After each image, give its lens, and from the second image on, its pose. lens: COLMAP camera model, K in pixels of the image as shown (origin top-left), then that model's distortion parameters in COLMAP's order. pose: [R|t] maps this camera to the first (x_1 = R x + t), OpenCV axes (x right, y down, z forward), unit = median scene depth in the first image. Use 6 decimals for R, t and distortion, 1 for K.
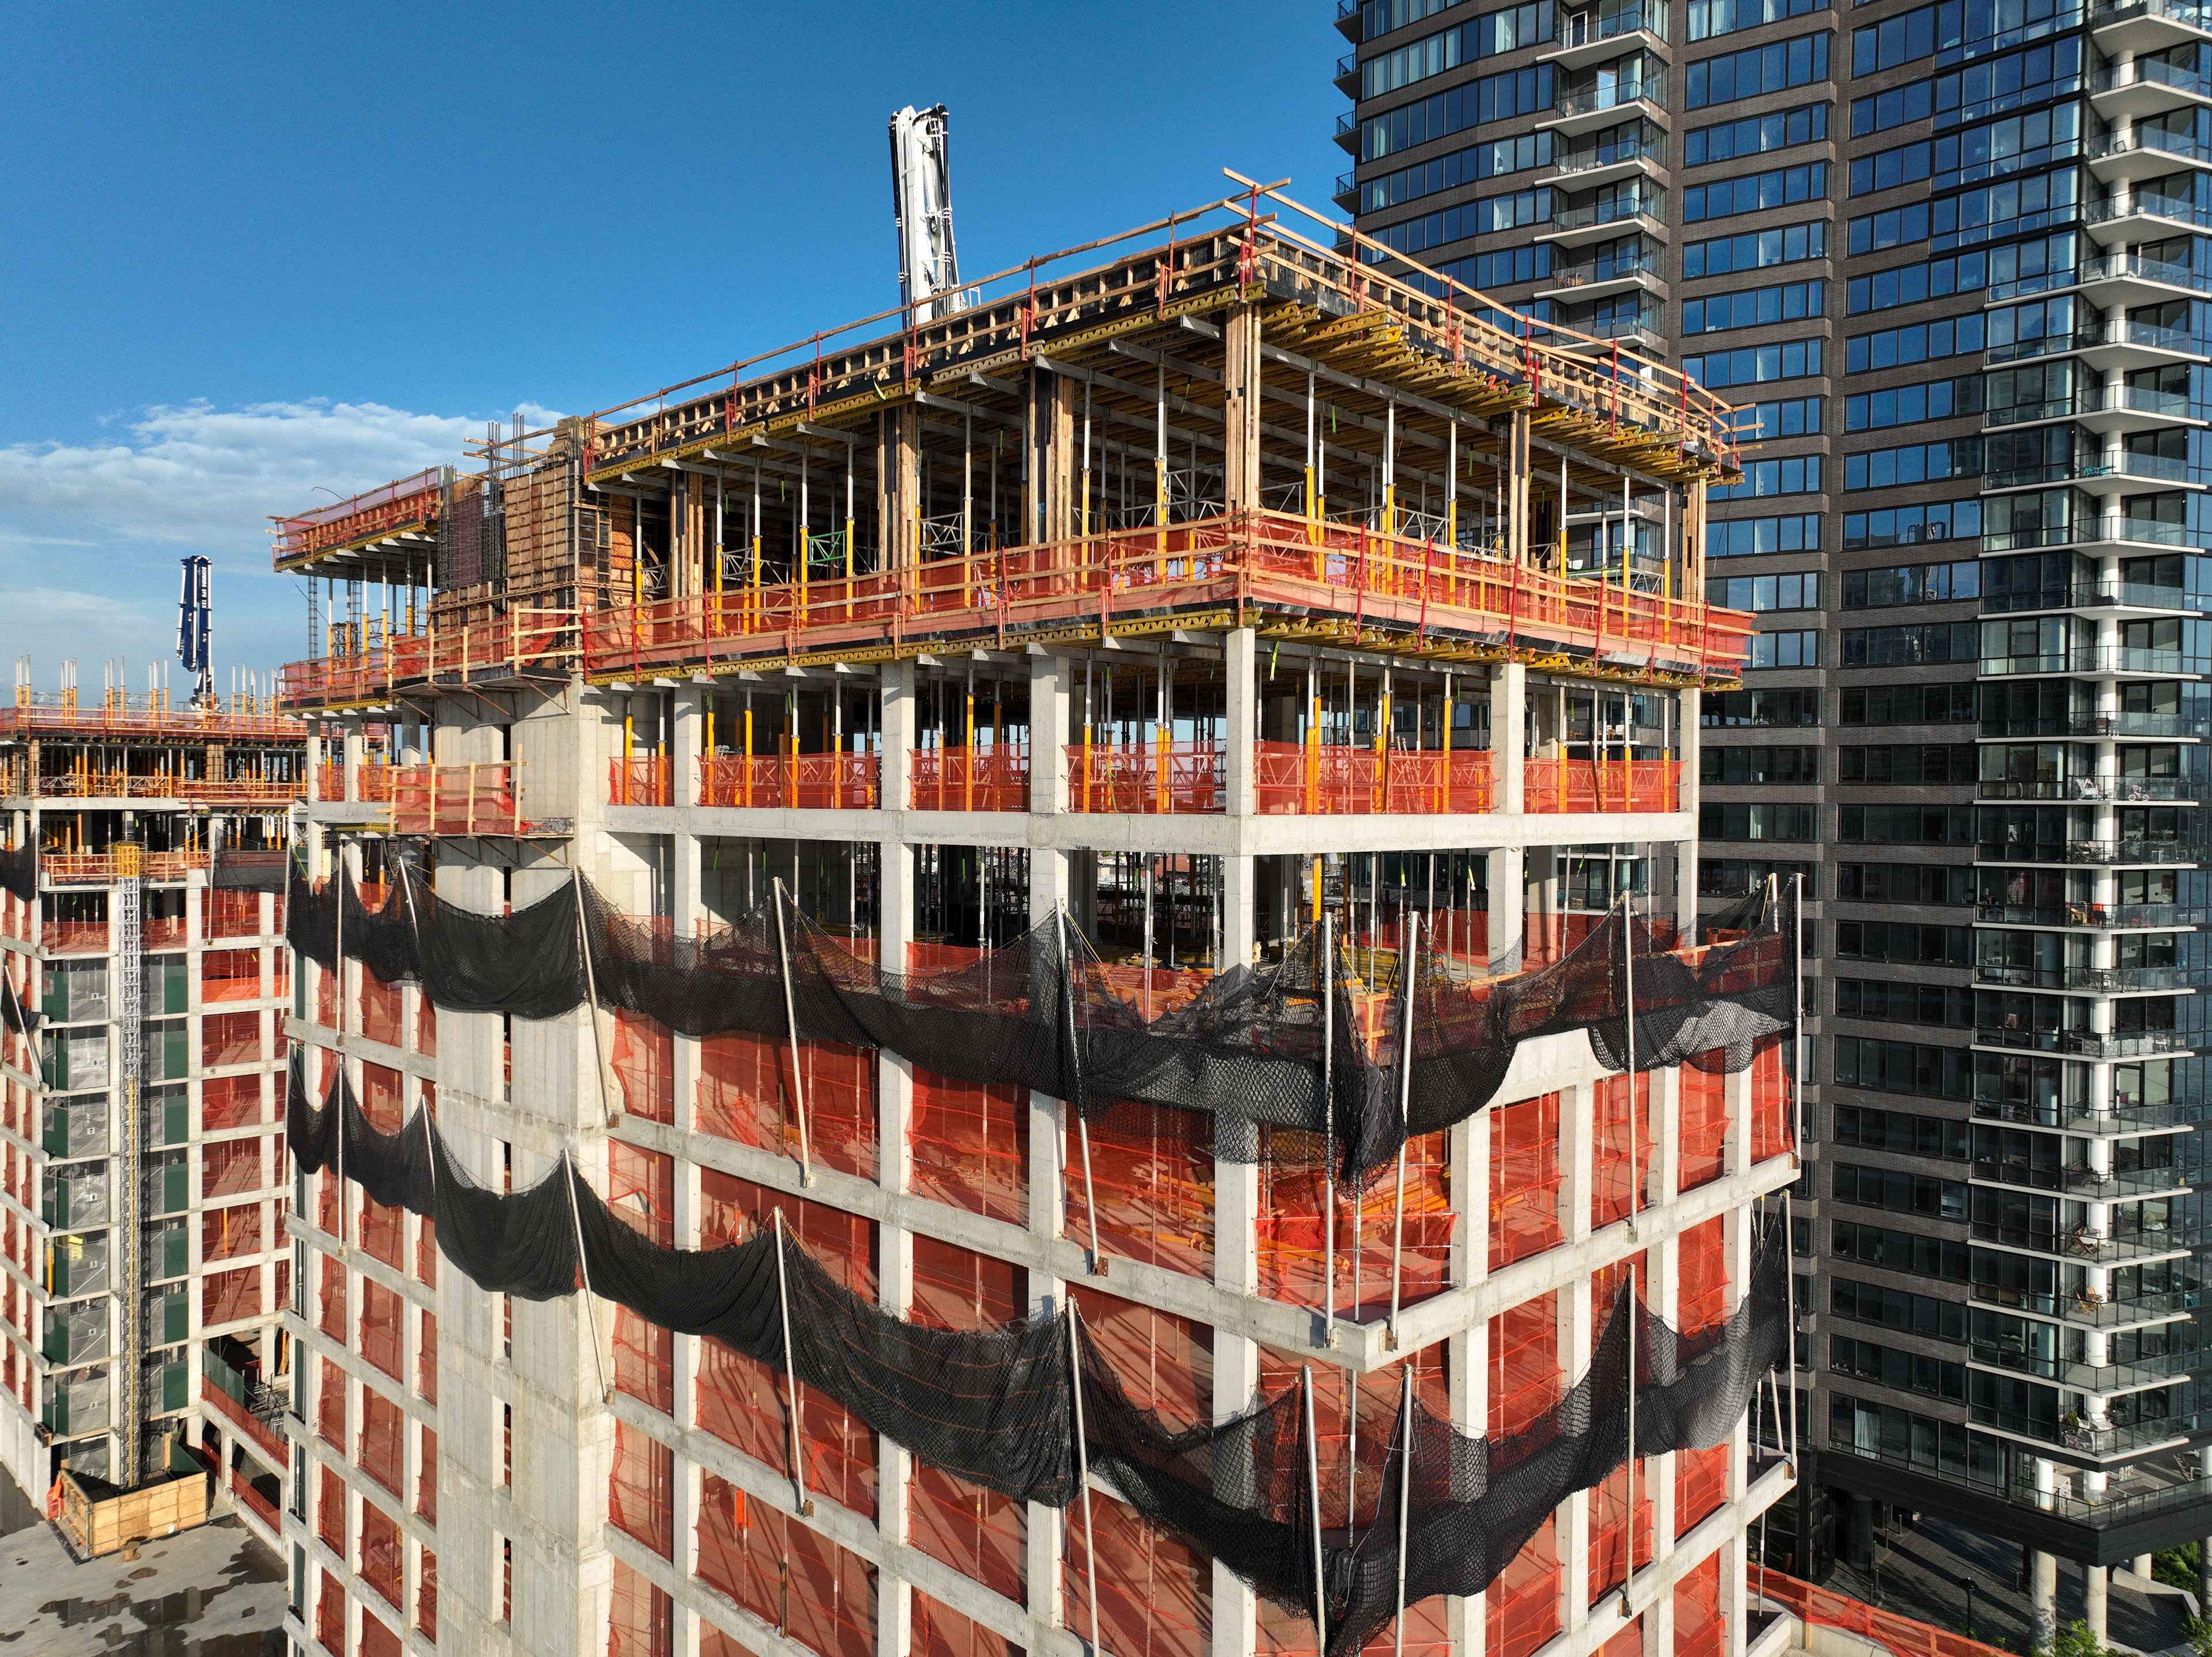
lens RADIAL K [[1552.1, 0, 1113.5], [0, 1552.1, 825.8], [0, 0, 1]] dist [-0.002115, 0.018892]
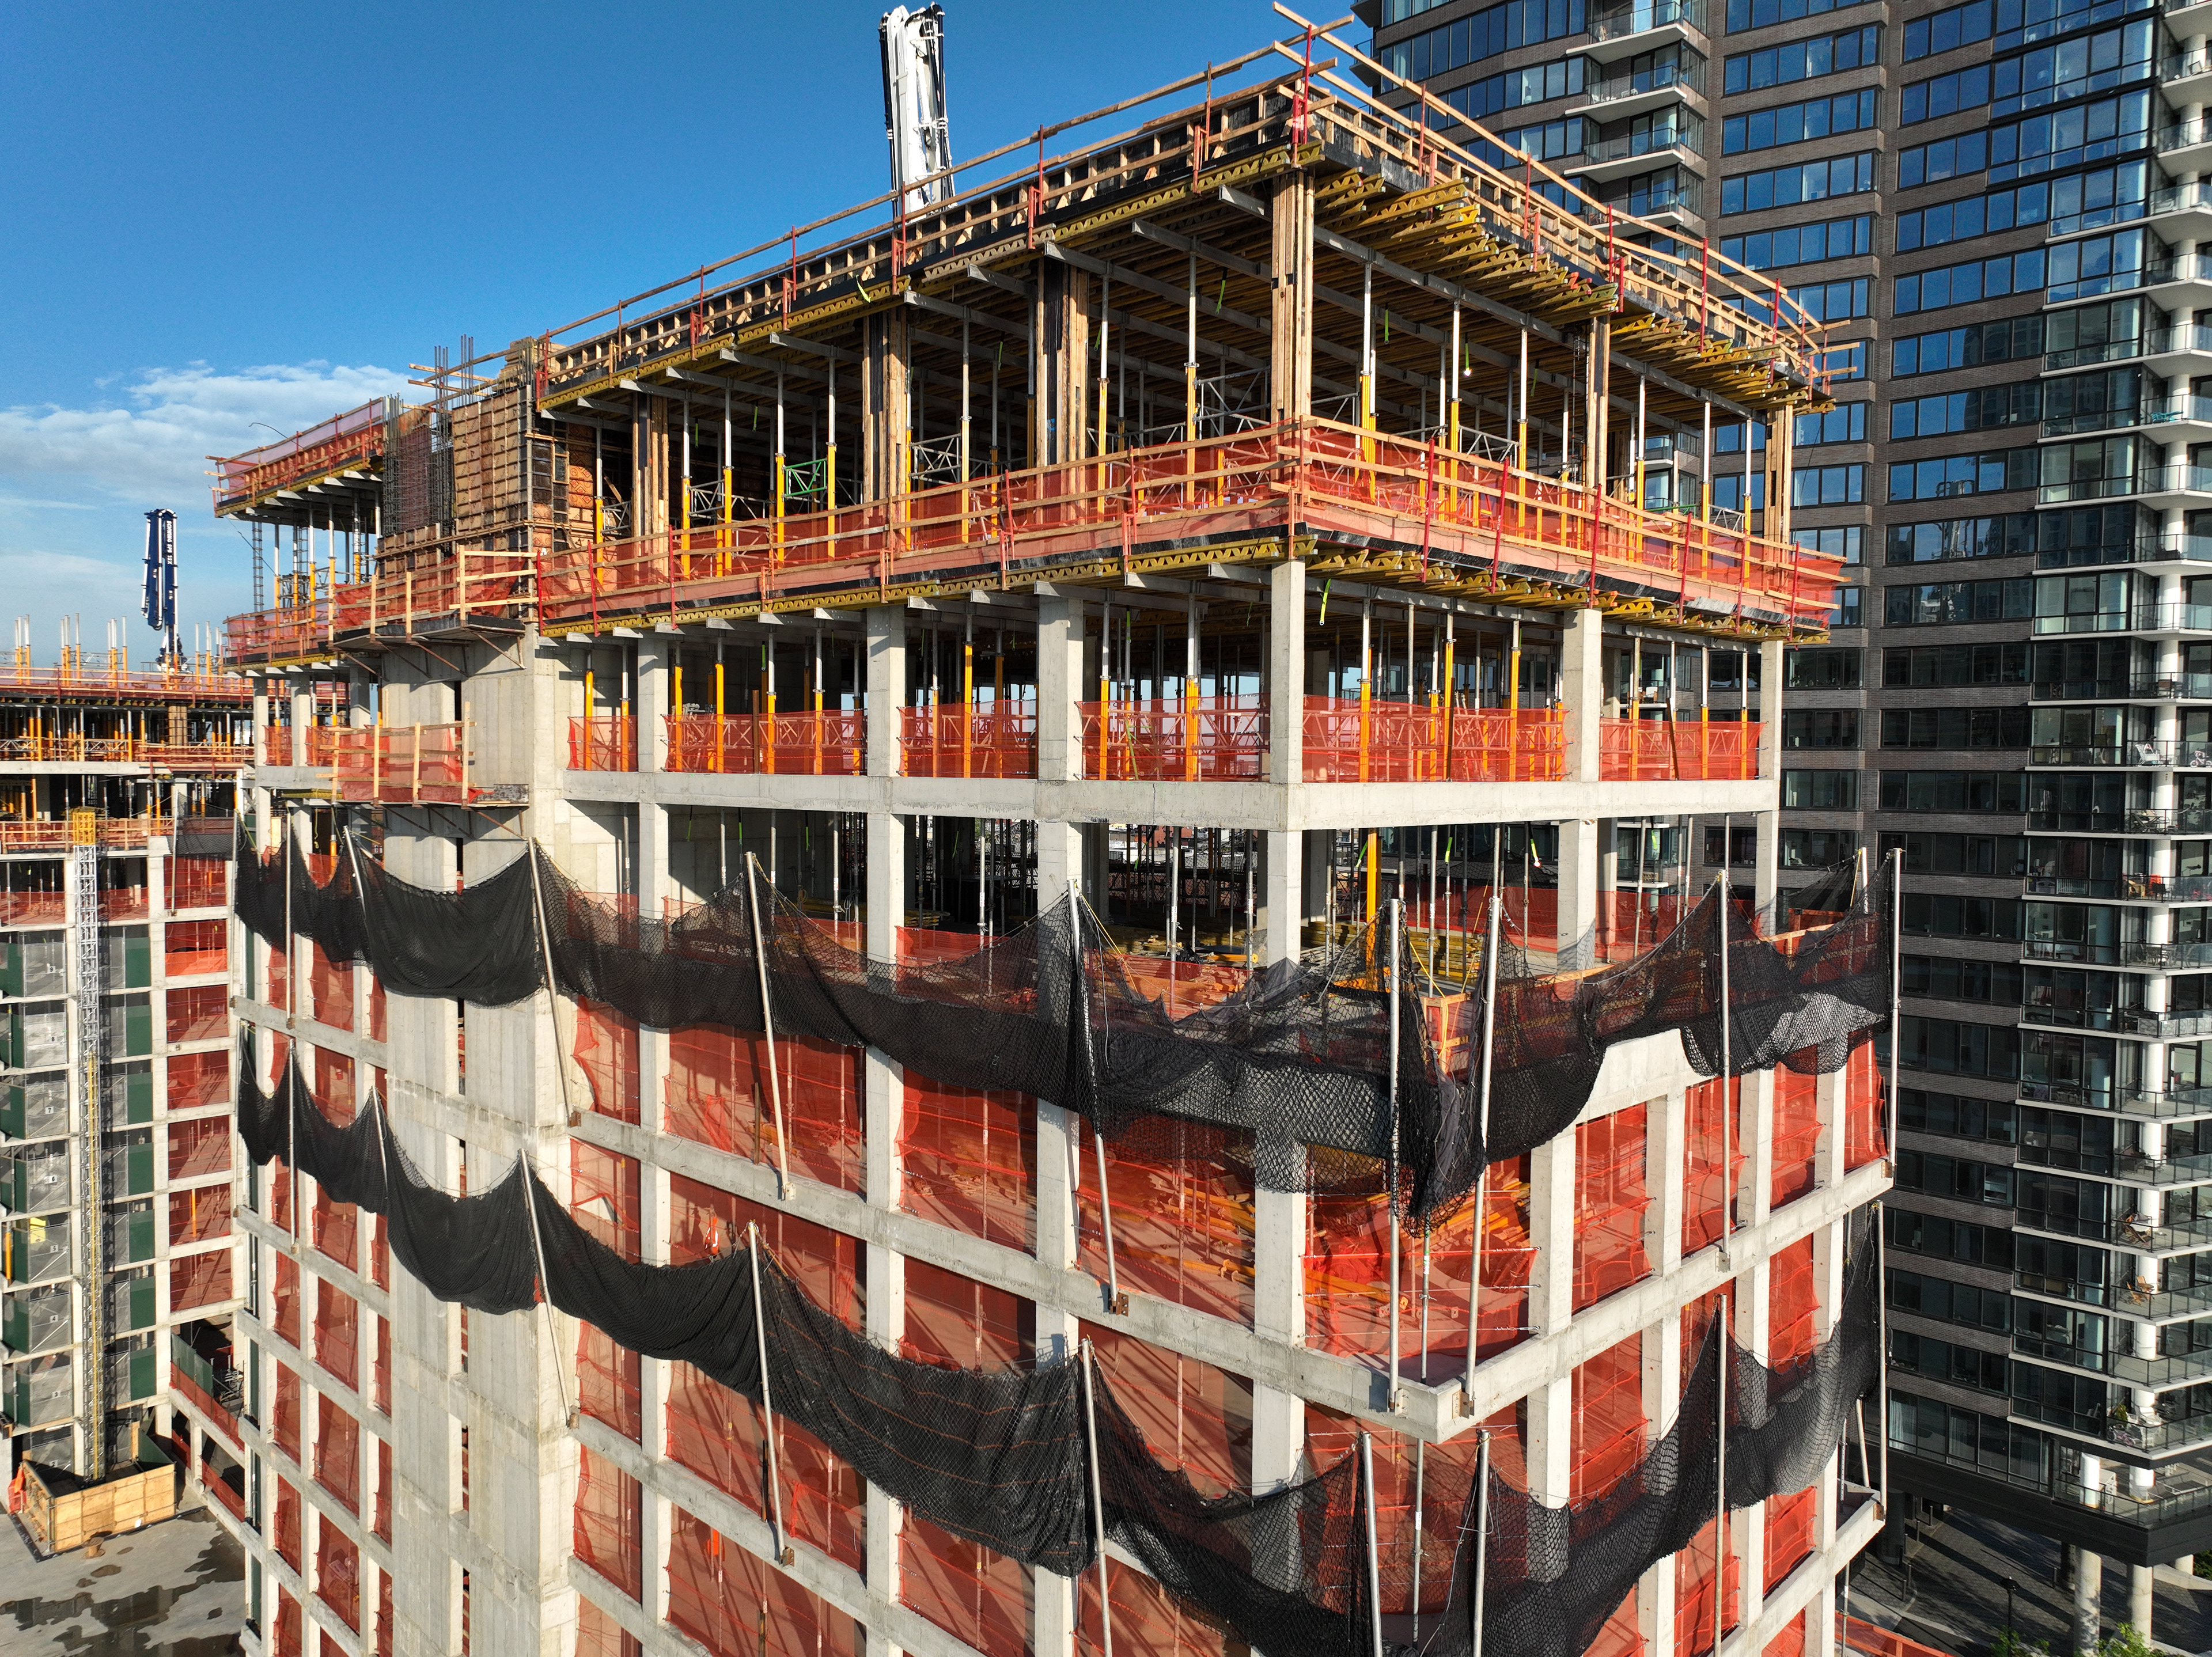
lens RADIAL K [[1552.1, 0, 1113.6], [0, 1552.1, 825.0], [0, 0, 1]] dist [-0.002115, 0.018892]
pose [[0.999999, 0.001055, 0.000999, -0.009960], [-0.001076, 0.999764, 0.021690, -0.001541], [-0.000976, -0.021692, 0.999764, 0.108344]]
